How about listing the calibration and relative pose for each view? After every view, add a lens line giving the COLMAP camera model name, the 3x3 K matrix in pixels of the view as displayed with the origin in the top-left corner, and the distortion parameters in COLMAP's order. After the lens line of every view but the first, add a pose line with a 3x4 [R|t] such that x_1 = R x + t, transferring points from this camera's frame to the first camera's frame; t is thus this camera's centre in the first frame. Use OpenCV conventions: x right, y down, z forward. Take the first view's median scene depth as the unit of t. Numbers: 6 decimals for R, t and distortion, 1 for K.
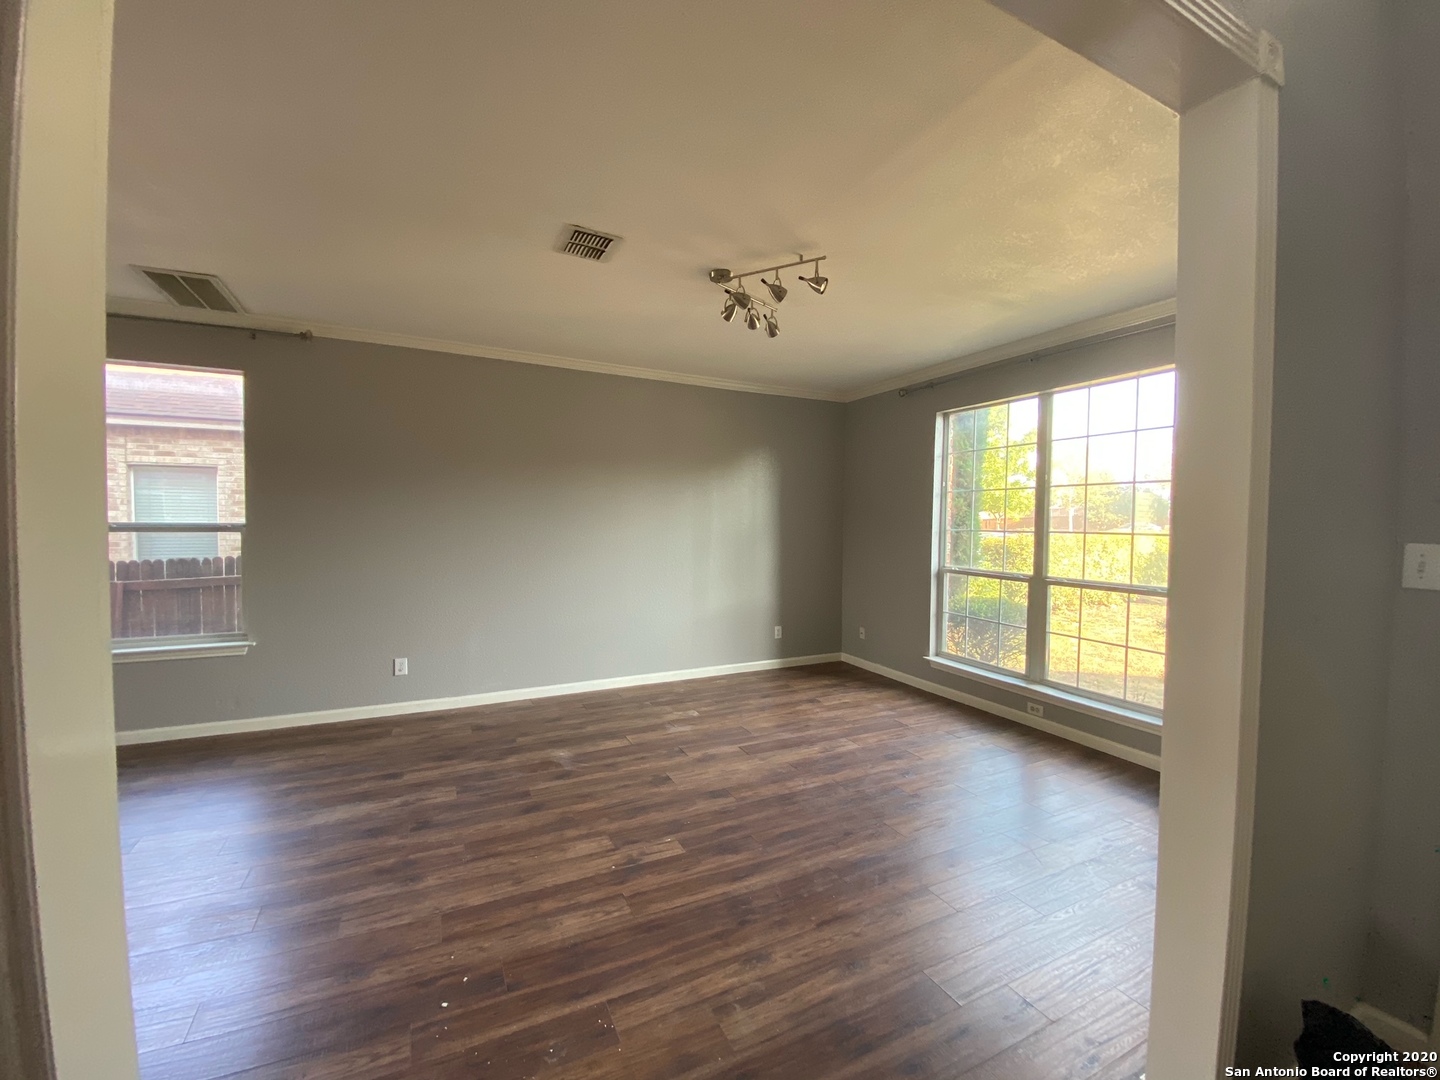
lens RADIAL K [[589.4, 0, 718.1], [0, 589.4, 539.6], [0, 0, 1]] dist [0.037245, -0.027965]
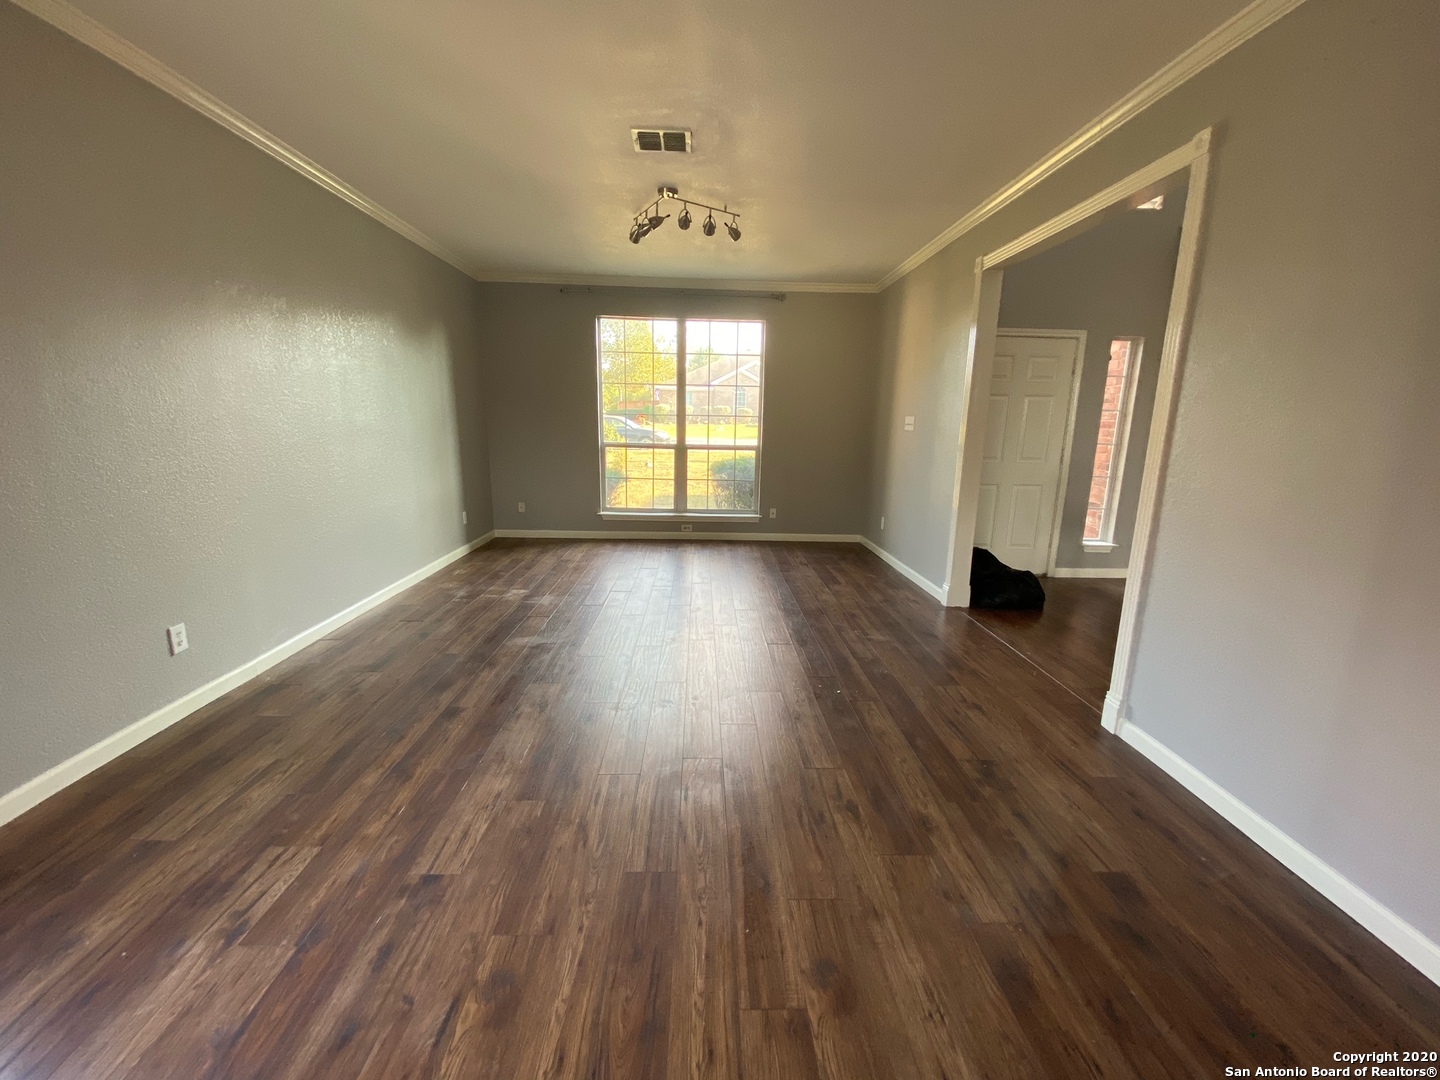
lens RADIAL K [[589.4, 0, 718.1], [0, 589.4, 539.6], [0, 0, 1]] dist [0.037245, -0.027965]
pose [[0.414411, -0.186639, 0.890747, -0.976068], [0.018130, 0.980245, 0.196957, 0.006793], [-0.909909, -0.065472, 0.409608, 0.312821]]
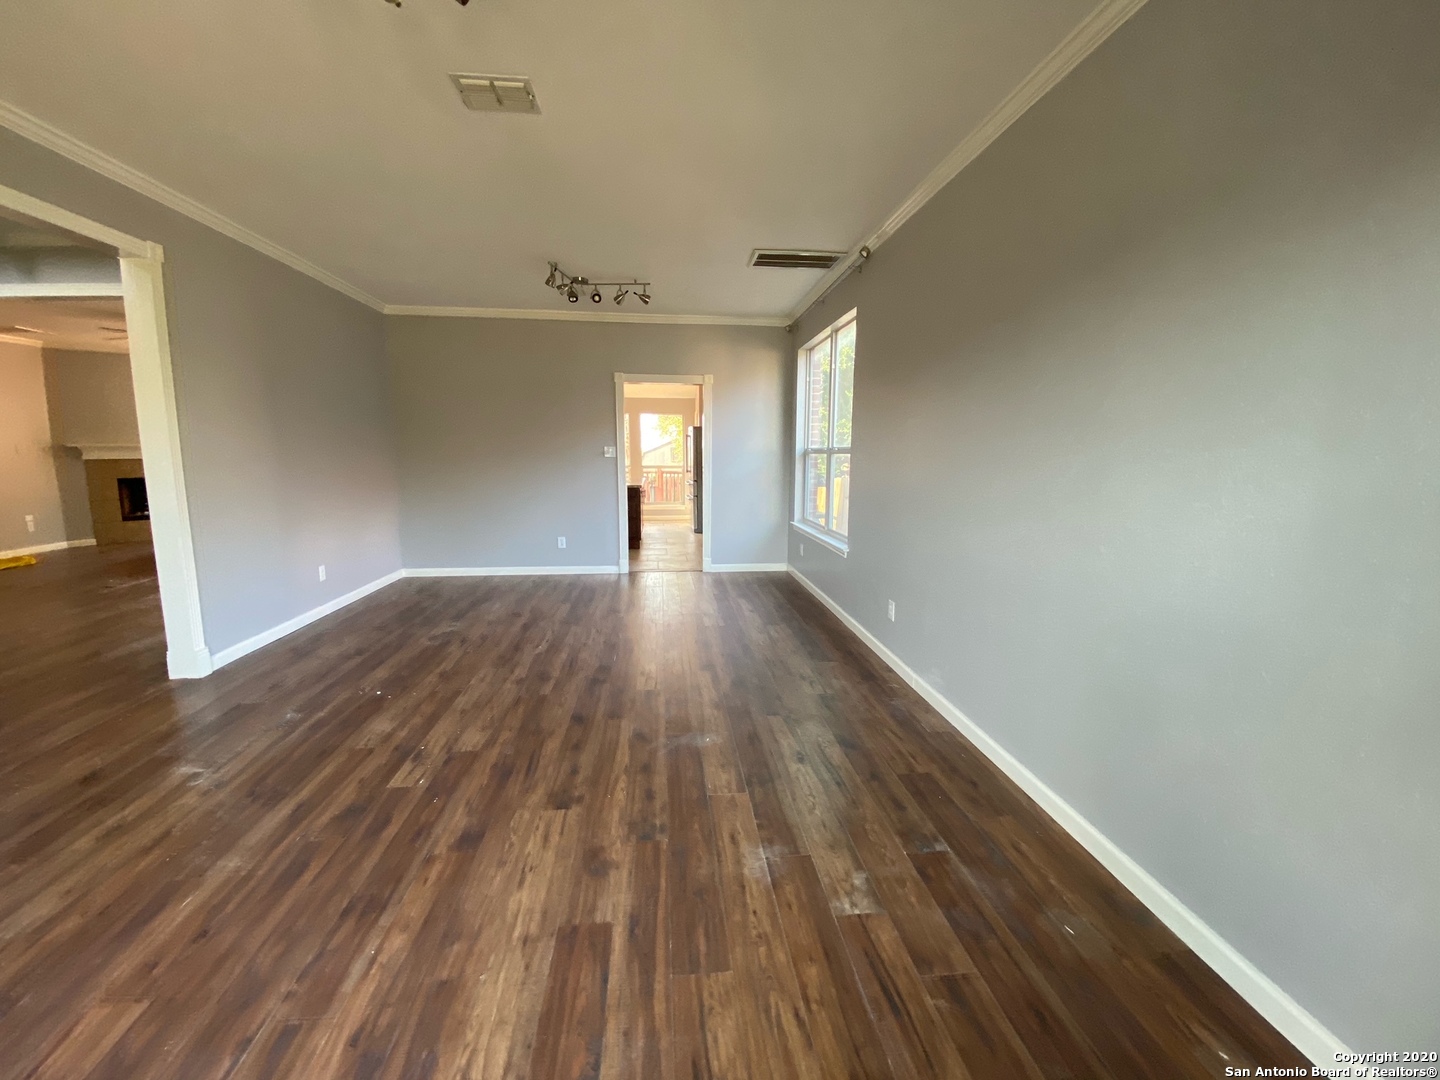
lens RADIAL K [[589.4, 0, 718.1], [0, 589.4, 539.6], [0, 0, 1]] dist [0.037245, -0.027965]
pose [[-0.350181, 0.124163, -0.928416, 0.404820], [-0.043101, 0.987990, 0.148387, -0.007703], [0.935690, 0.091978, -0.340624, 1.243348]]
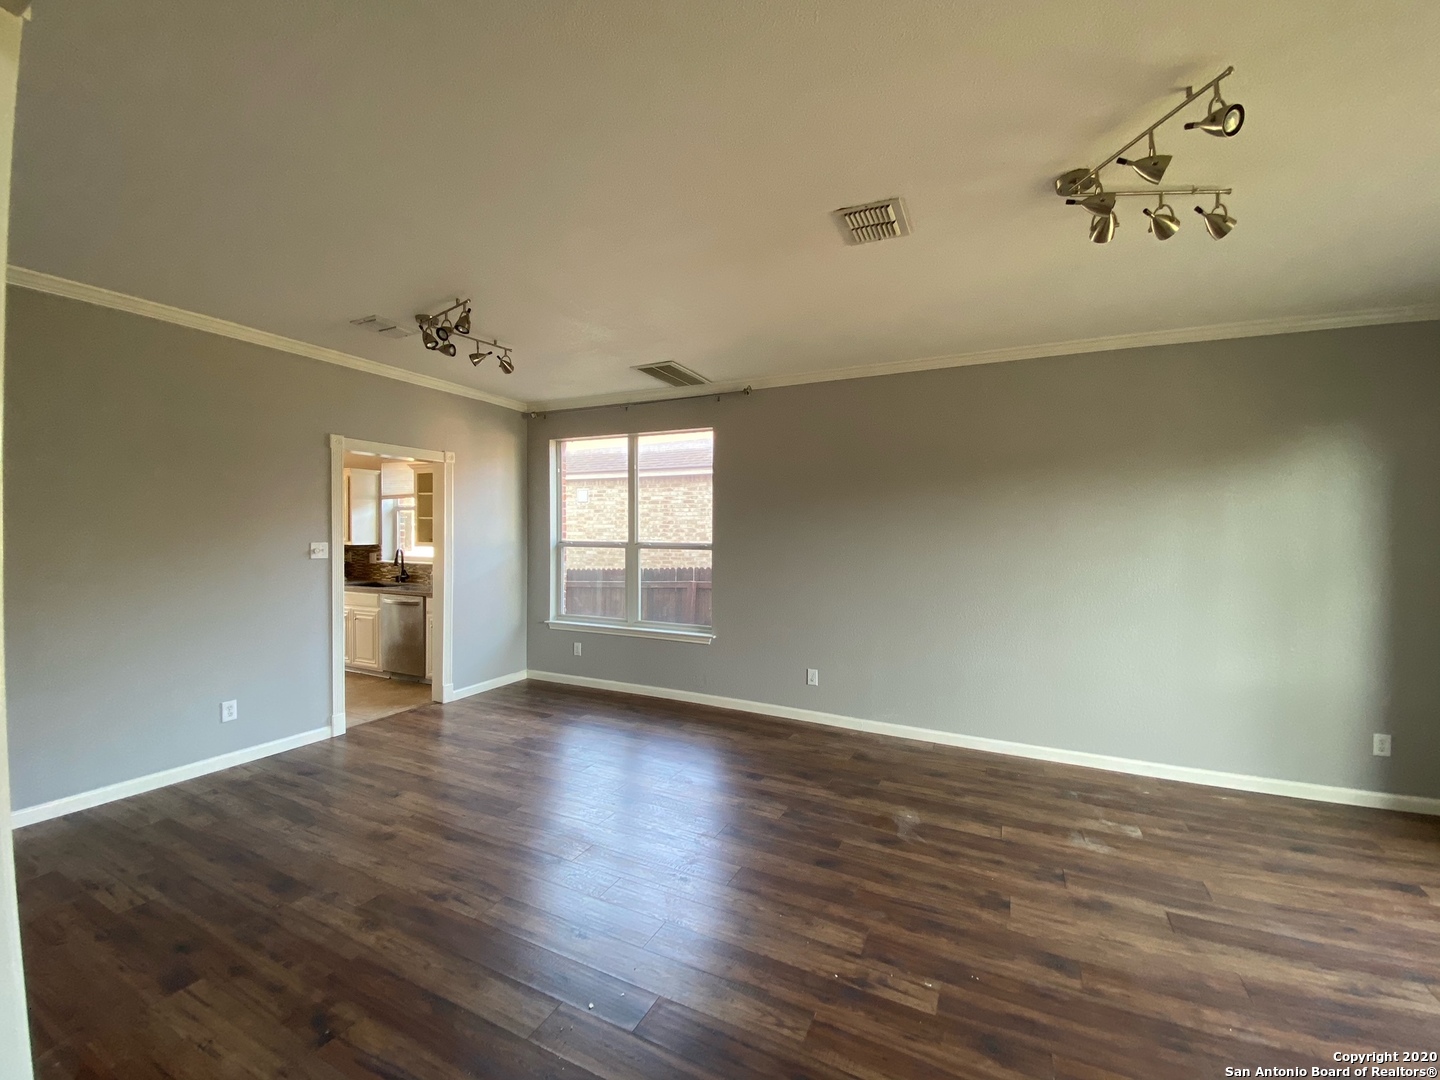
lens RADIAL K [[589.4, 0, 718.1], [0, 589.4, 539.6], [0, 0, 1]] dist [0.037245, -0.027965]
pose [[0.612966, 0.004661, -0.790095, 0.245765], [-0.029185, 0.999434, -0.016745, -0.016506], [0.789570, 0.033323, 0.612755, 0.239914]]
